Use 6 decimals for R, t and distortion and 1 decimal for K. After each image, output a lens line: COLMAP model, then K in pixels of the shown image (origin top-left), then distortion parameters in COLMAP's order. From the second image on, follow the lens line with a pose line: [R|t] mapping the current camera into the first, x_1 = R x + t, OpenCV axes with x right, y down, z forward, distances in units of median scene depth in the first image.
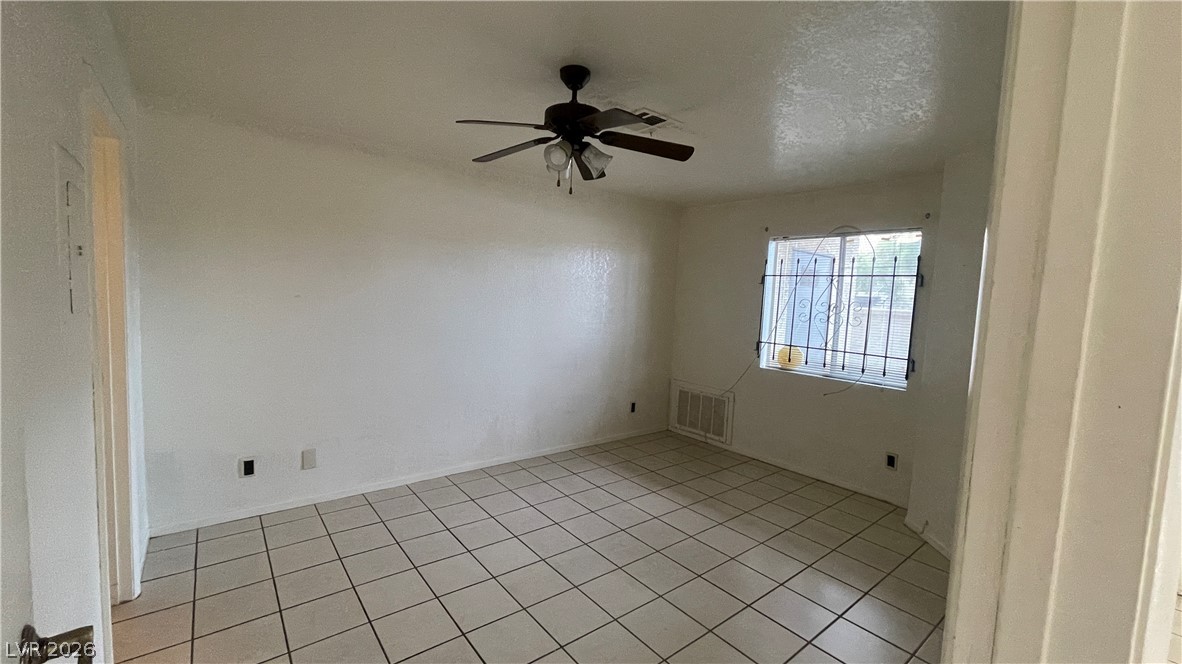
lens RADIAL K [[476.9, 0, 585.6], [0, 476.9, 334.7], [0, 0, 1]] dist [0.000196, -0.000673]
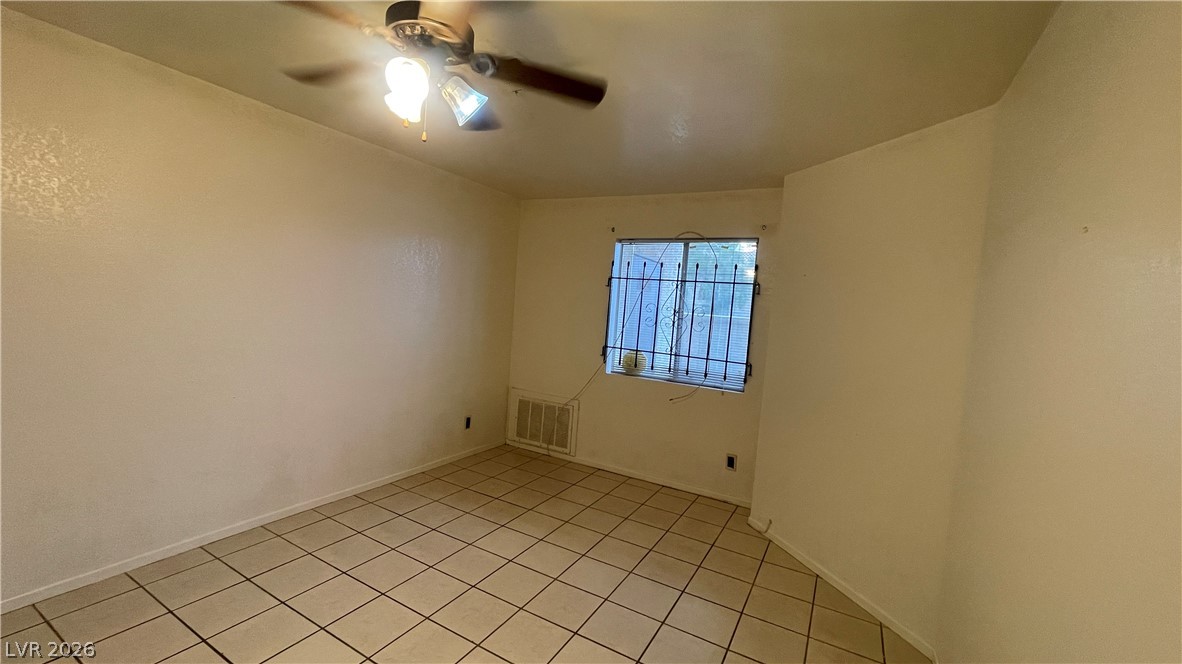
lens RADIAL K [[476.9, 0, 585.6], [0, 476.9, 334.7], [0, 0, 1]] dist [0.000196, -0.000673]
pose [[0.925383, 0.002444, 0.379025, -0.036202], [-0.002225, 0.999997, -0.001017, -0.007965], [-0.379027, 0.000098, 0.925386, 0.133267]]
